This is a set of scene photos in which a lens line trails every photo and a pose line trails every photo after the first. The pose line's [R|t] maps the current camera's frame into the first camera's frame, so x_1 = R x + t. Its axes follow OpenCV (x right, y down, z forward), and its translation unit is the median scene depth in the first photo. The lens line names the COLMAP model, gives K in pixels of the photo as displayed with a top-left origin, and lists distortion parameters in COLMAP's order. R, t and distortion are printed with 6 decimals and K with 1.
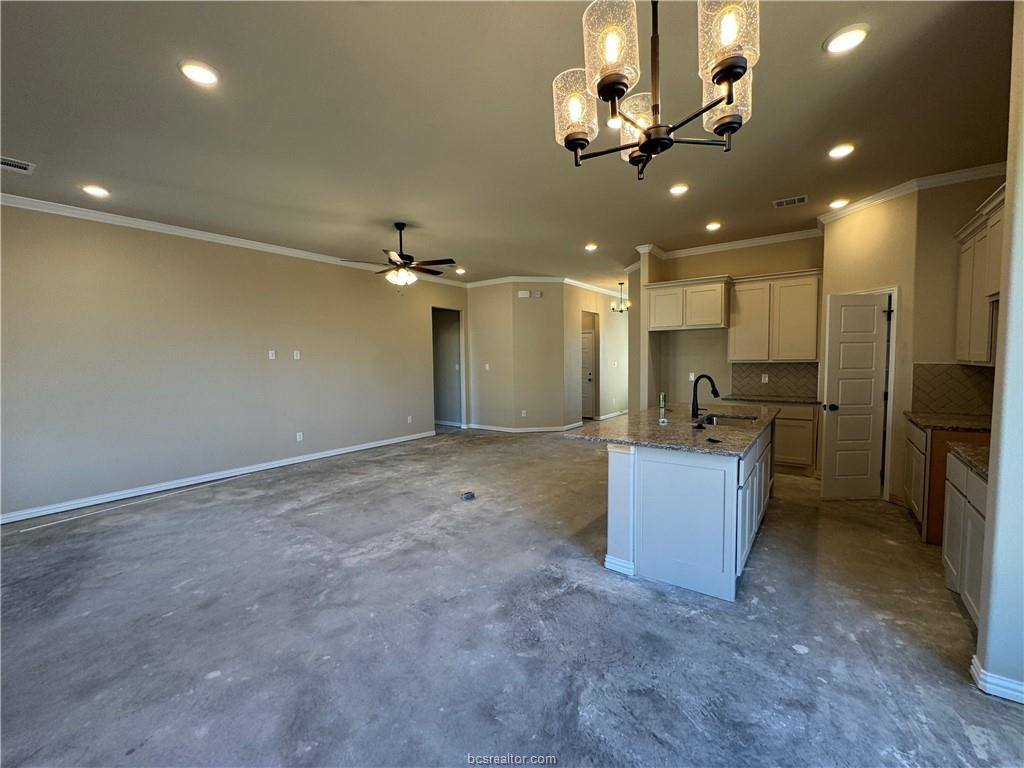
lens RADIAL K [[427.3, 0, 509.7], [0, 427.3, 384.2], [0, 0, 1]] dist [-0.006448, 0.001655]
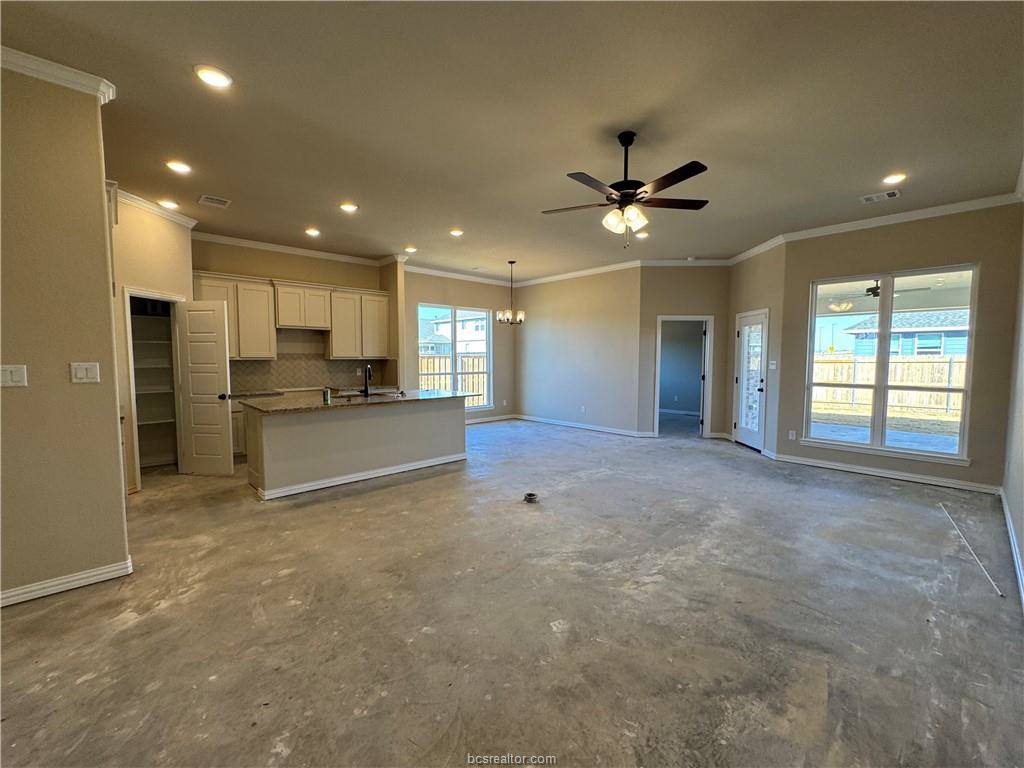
lens RADIAL K [[427.3, 0, 509.0], [0, 427.3, 385.0], [0, 0, 1]] dist [-0.006448, 0.001655]
pose [[-0.982403, 0.001145, 0.186771, -0.237741], [0.024918, 0.991846, 0.124985, -0.106197], [-0.185105, 0.127439, -0.974421, 1.999548]]
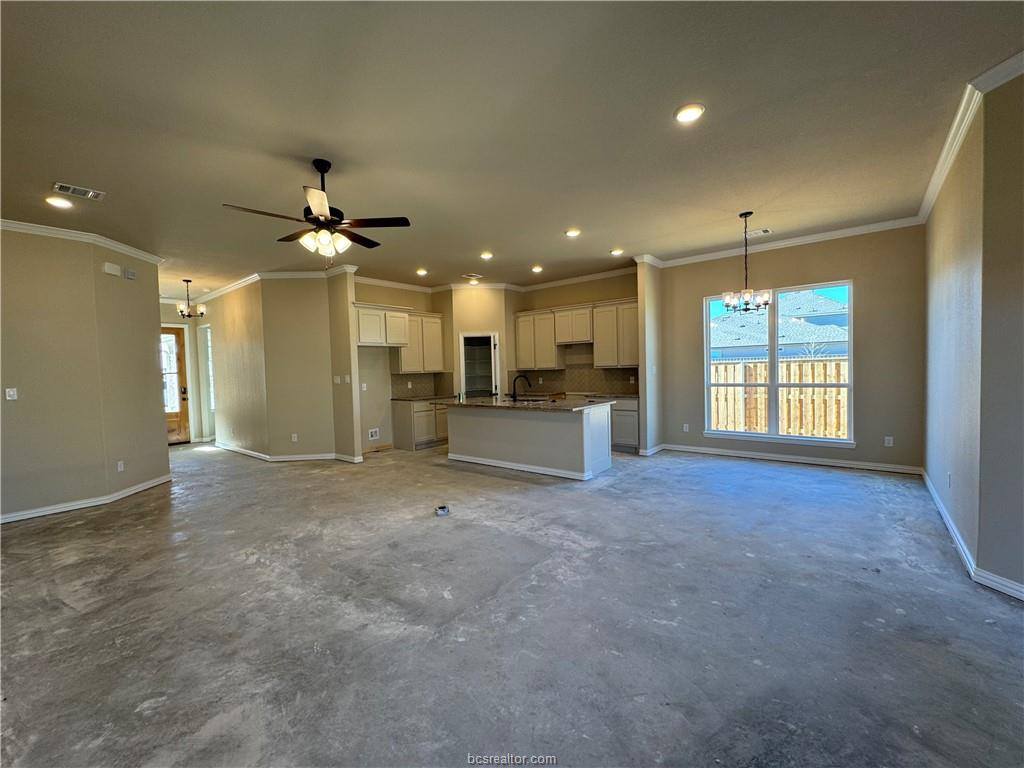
lens RADIAL K [[427.3, 0, 514.4], [0, 427.3, 383.7], [0, 0, 1]] dist [-0.006448, 0.001655]
pose [[0.045811, -0.025157, 0.998633, -1.079968], [0.088502, 0.995854, 0.021027, -0.022142], [-0.995022, 0.087417, 0.047847, 0.821722]]
